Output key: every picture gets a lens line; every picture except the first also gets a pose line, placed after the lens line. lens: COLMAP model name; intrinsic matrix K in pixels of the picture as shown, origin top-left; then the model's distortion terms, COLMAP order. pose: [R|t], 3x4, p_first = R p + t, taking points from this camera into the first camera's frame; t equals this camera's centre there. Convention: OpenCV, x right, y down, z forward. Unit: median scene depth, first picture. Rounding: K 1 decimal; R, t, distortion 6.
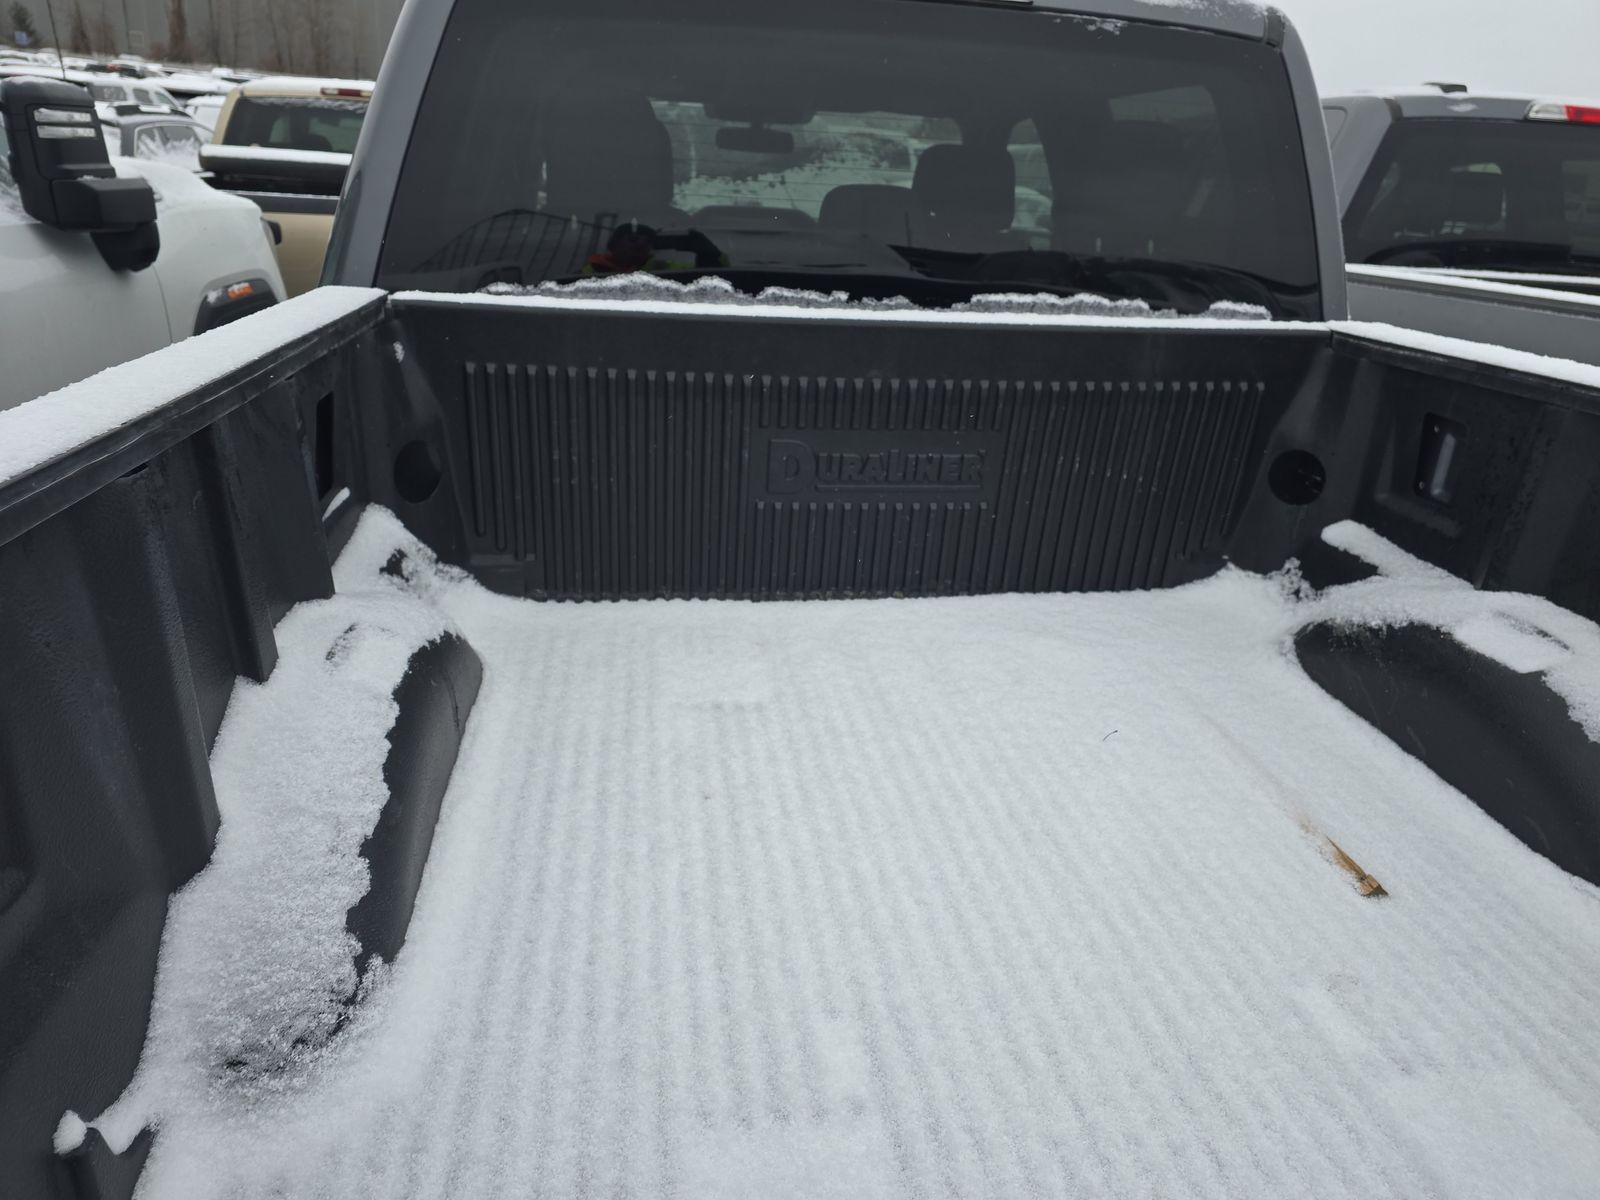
lens RADIAL K [[1072.6, 0, 793.0], [0, 1072.6, 602.3], [0, 0, 1]] dist [0.055860, -0.060761]
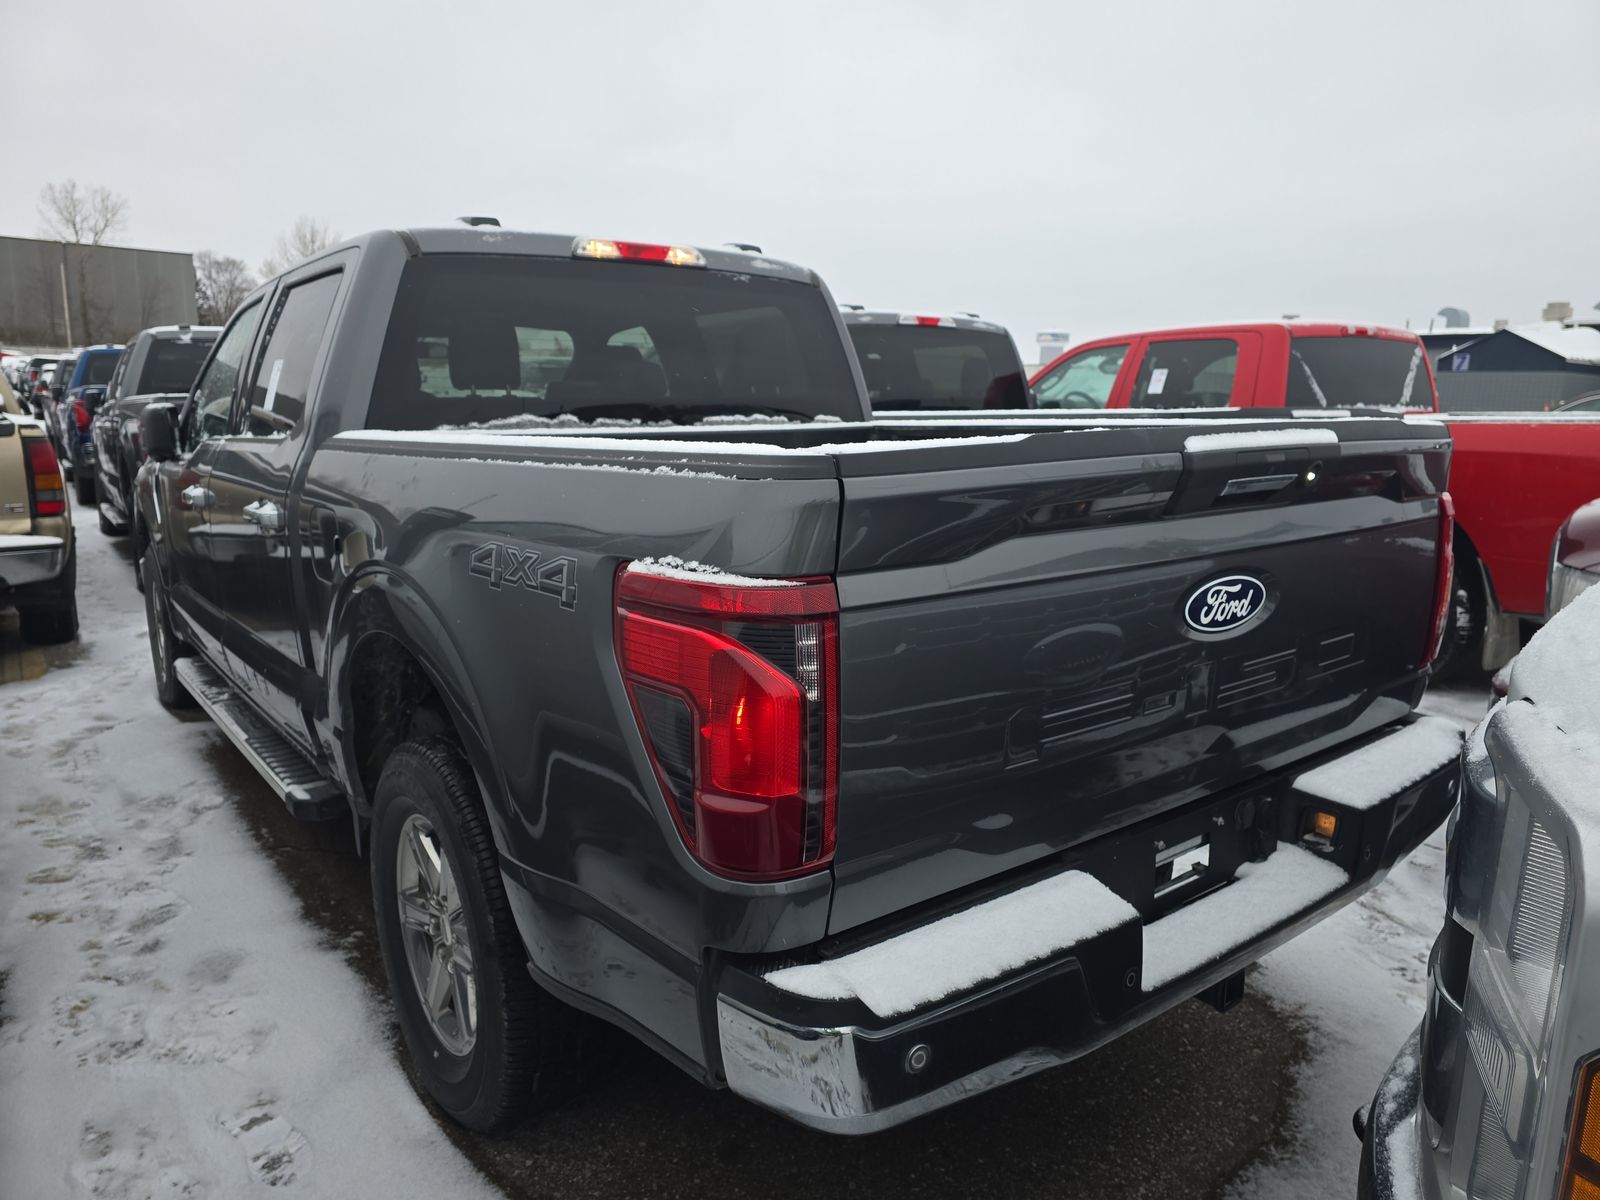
lens RADIAL K [[1067.5, 0, 805.2], [0, 1067.5, 593.6], [0, 0, 1]] dist [0.066130, -0.056794]
pose [[0.866680, -0.140472, 0.478679, -0.566151], [0.227371, 0.965307, -0.128393, 0.256796], [-0.444037, 0.220114, 0.868551, -0.535395]]
